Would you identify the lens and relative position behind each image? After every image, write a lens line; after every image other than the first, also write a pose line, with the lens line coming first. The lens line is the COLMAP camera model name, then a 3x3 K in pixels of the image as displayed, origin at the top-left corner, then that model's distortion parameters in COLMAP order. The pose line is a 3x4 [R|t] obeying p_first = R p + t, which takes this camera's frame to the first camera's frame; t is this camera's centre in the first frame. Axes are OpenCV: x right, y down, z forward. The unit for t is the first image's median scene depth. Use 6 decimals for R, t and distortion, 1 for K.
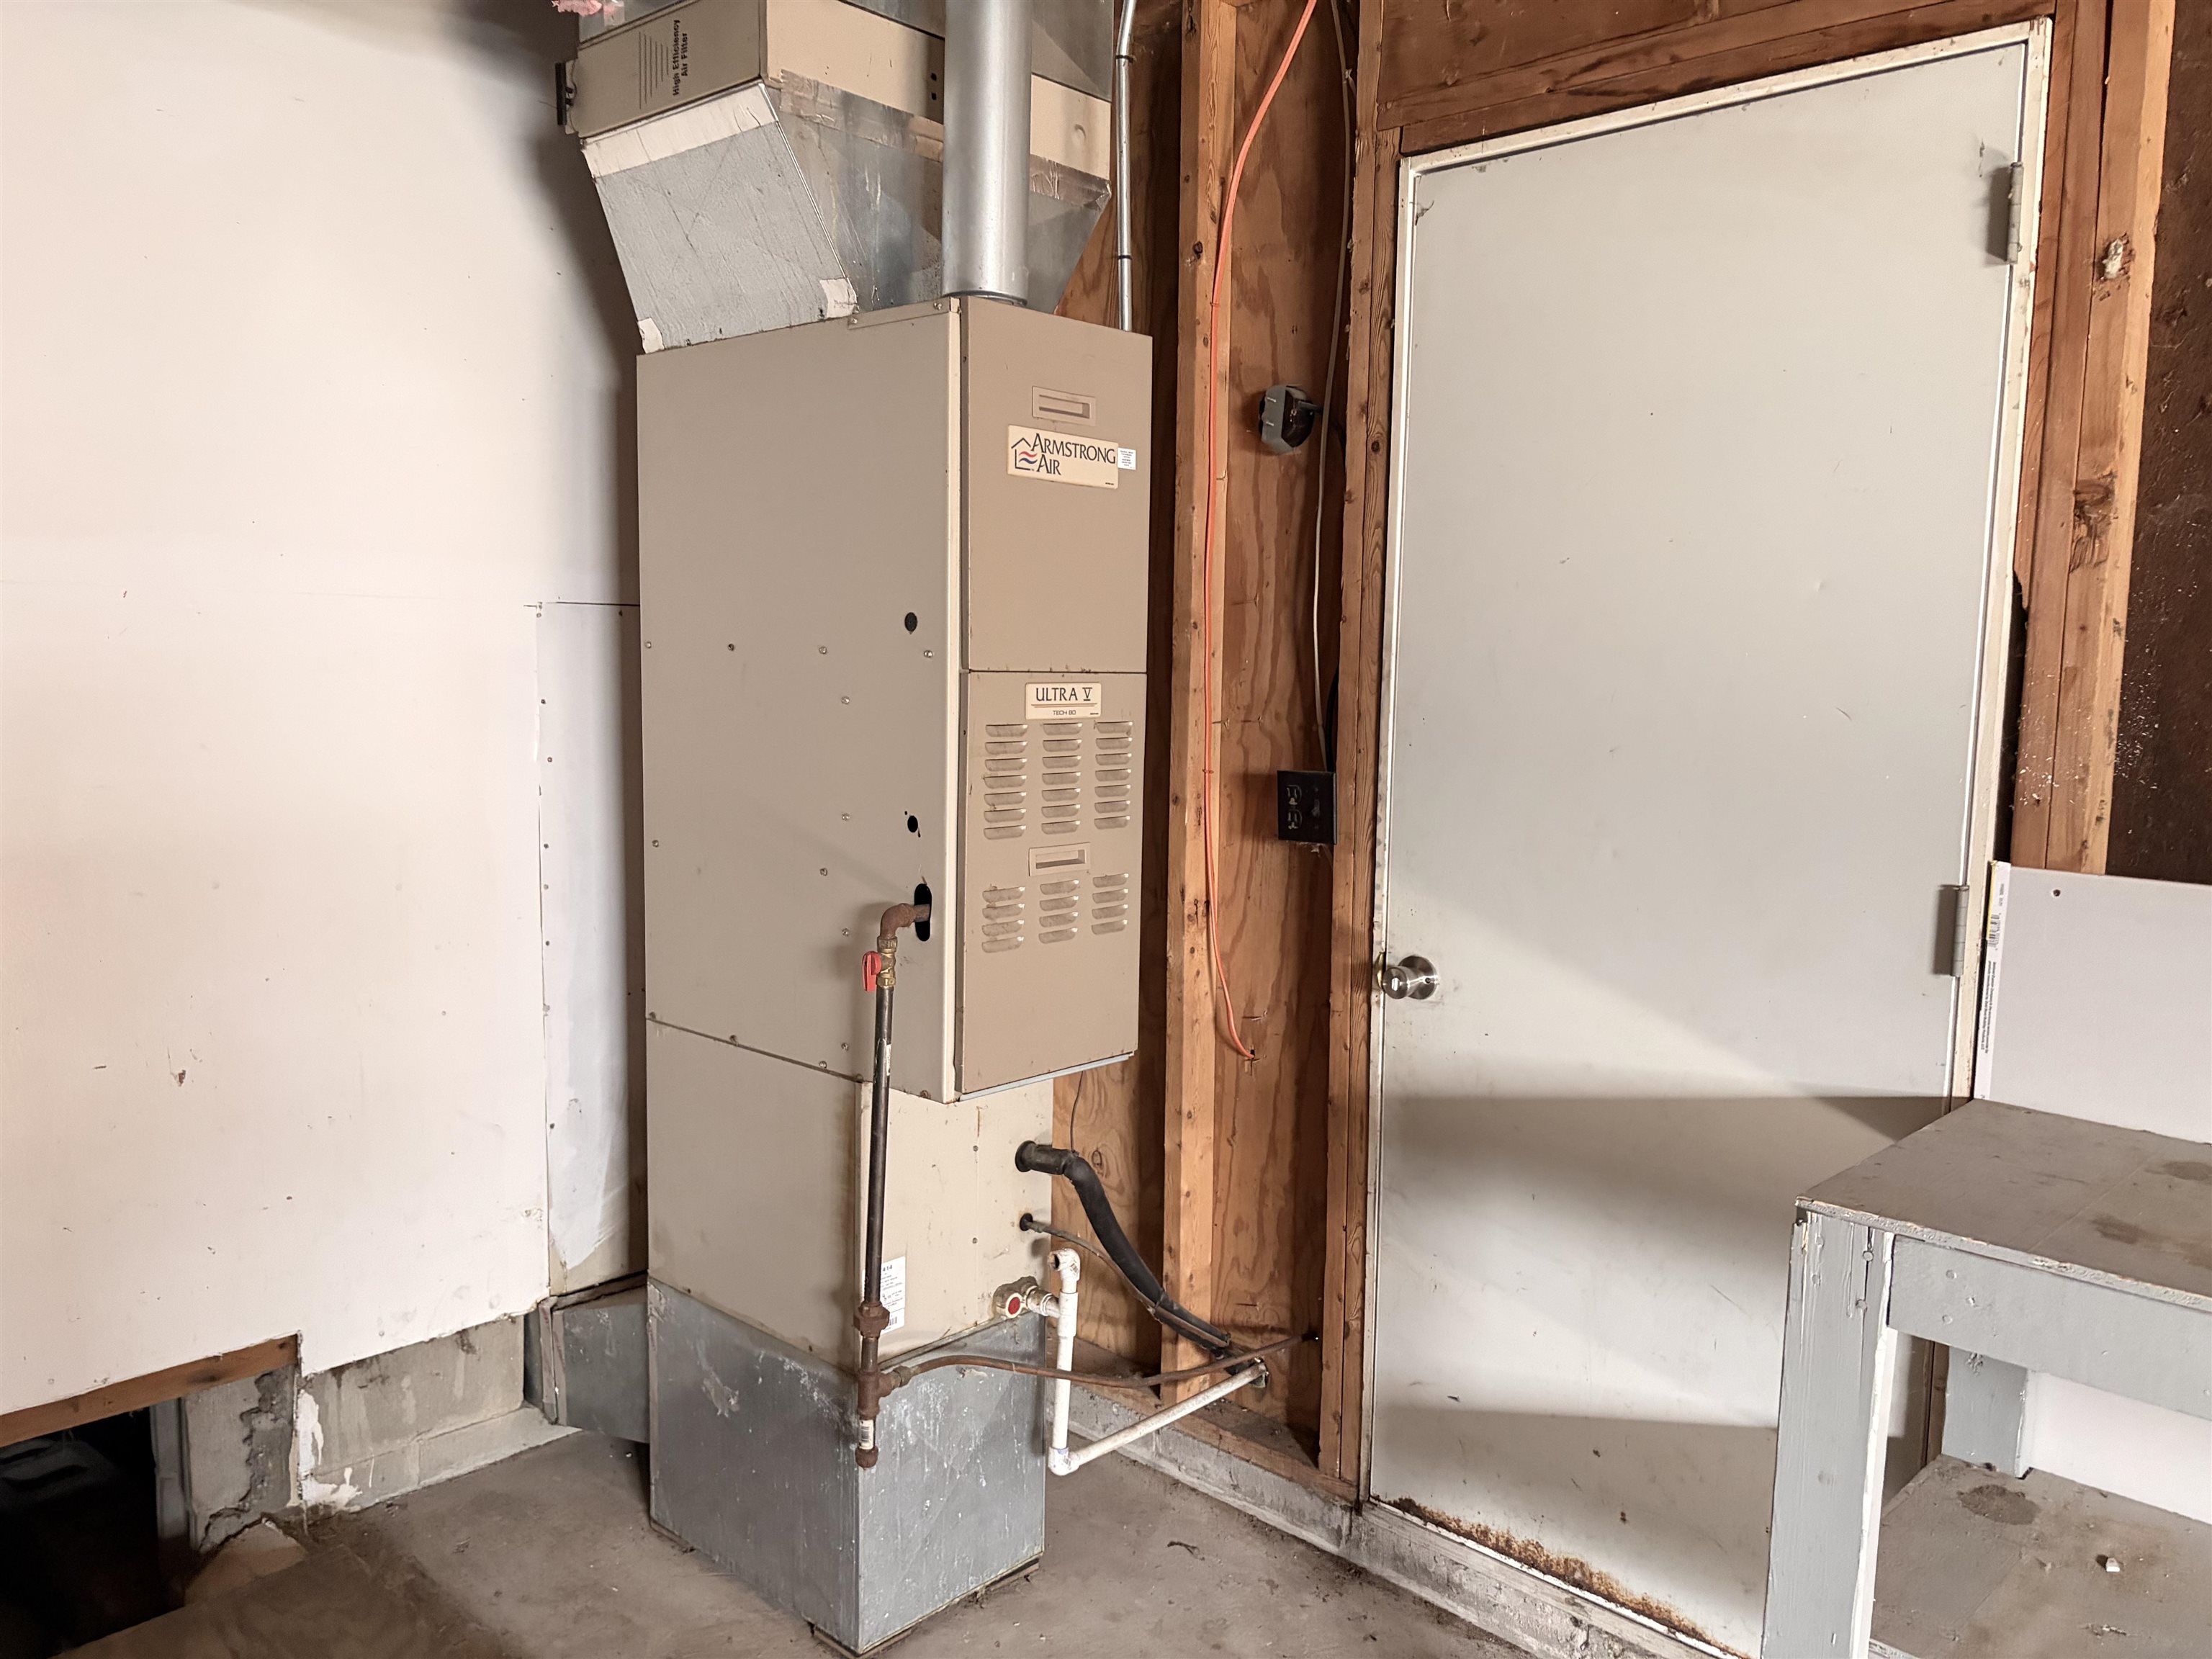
lens RADIAL K [[1670.7, 0, 1106.1], [0, 1670.7, 849.3], [0, 0, 1]] dist [0.050341, -0.052399]
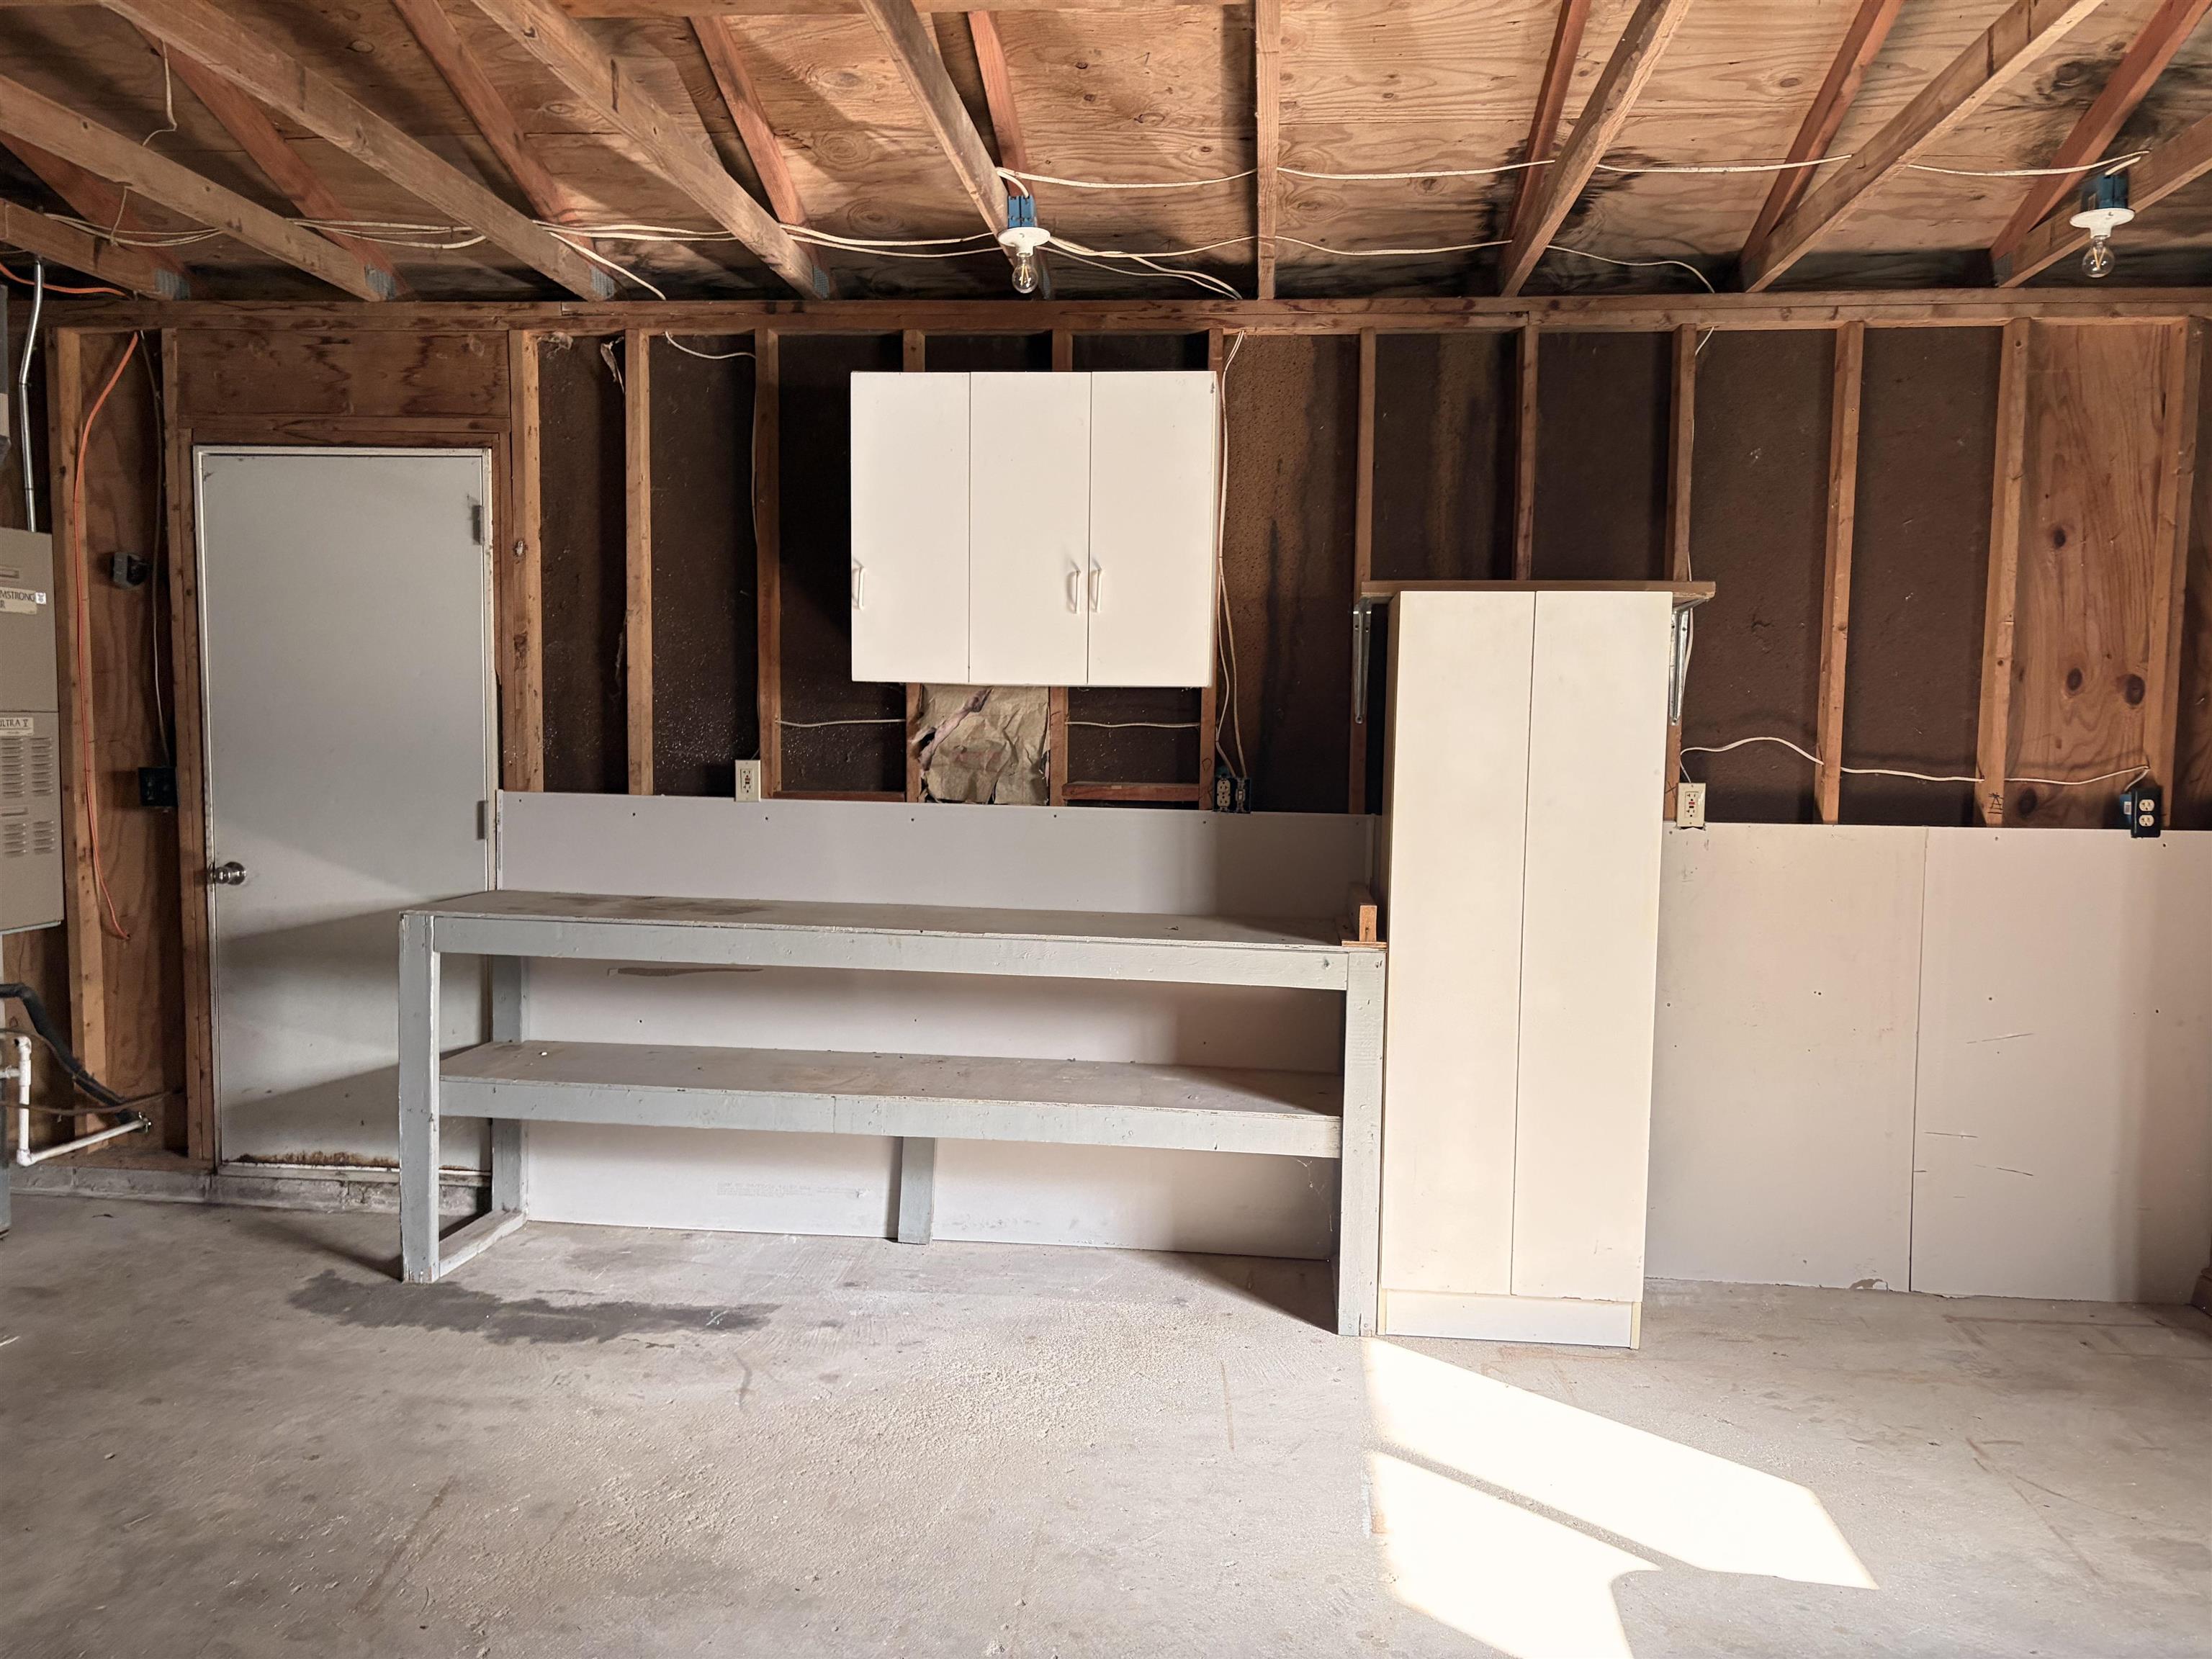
lens RADIAL K [[1670.7, 0, 1129.1], [0, 1670.7, 837.4], [0, 0, 1]] dist [0.050341, -0.052399]
pose [[0.779763, -0.049616, 0.624106, -0.205263], [0.072764, 0.997281, -0.011628, 0.127637], [-0.621832, 0.054480, 0.781254, -1.079349]]
